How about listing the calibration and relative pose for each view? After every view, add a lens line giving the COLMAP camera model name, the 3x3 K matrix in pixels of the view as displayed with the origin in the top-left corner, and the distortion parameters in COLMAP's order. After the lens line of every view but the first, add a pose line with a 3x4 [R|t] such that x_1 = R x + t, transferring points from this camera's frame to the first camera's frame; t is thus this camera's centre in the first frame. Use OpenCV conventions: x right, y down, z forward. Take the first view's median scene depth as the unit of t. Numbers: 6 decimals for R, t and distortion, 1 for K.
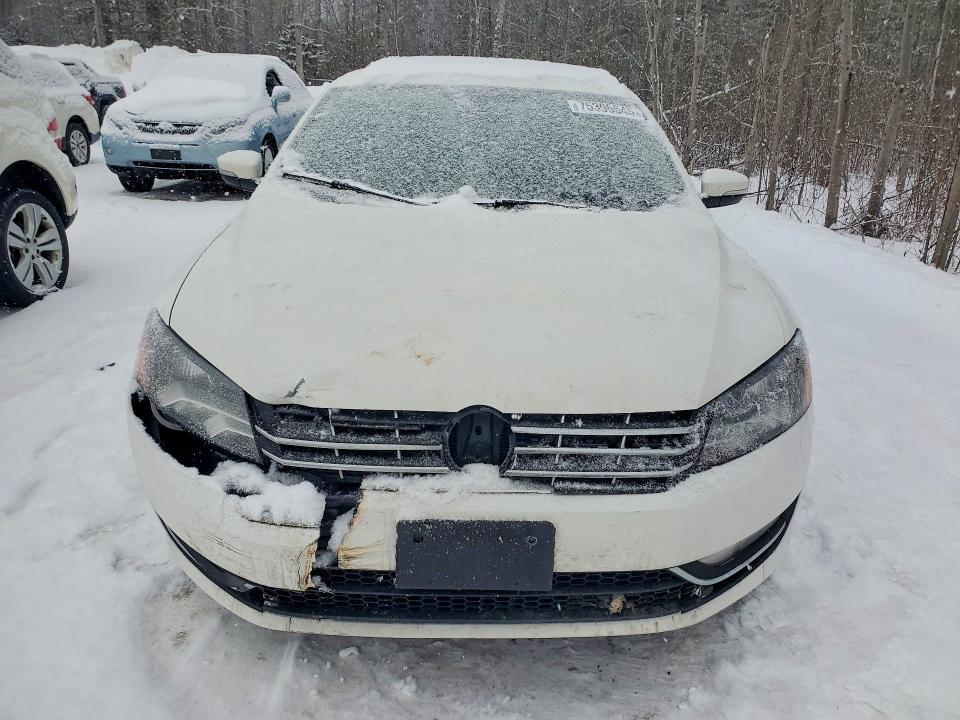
lens RADIAL K [[759.3, 0, 482.5], [0, 759.3, 363.9], [0, 0, 1]] dist [0.006671, 0.026585]
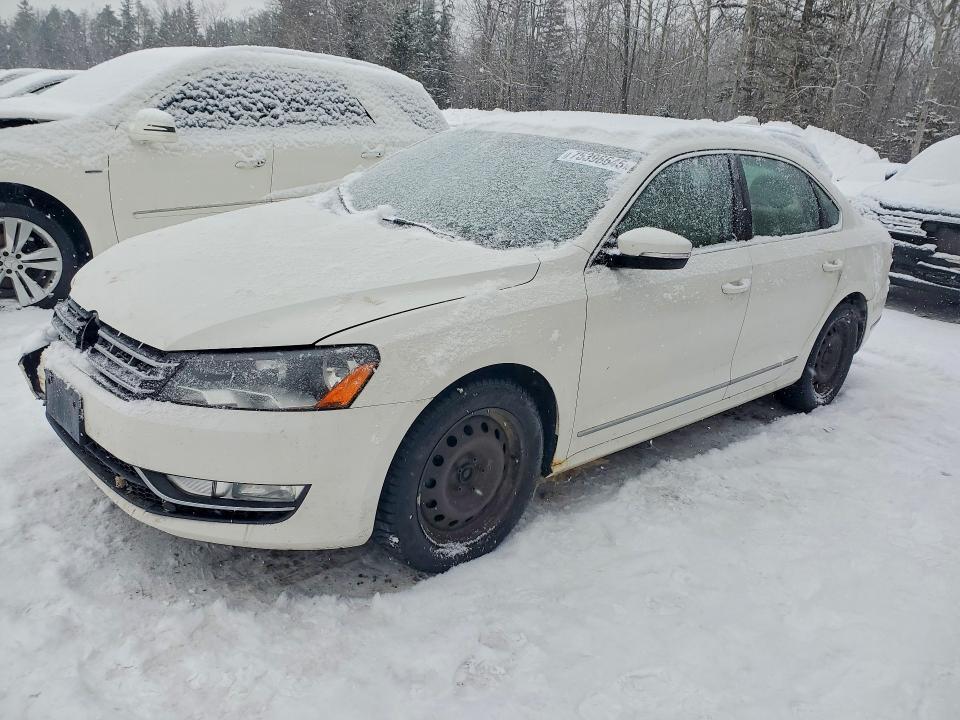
lens RADIAL K [[759.3, 0, 483.5], [0, 759.3, 355.0], [0, 0, 1]] dist [0.006671, 0.026585]
pose [[0.671124, 0.238339, -0.701988, 0.995684], [-0.308471, 0.950824, 0.027915, -0.088025], [0.674120, 0.197809, 0.711641, 0.286812]]
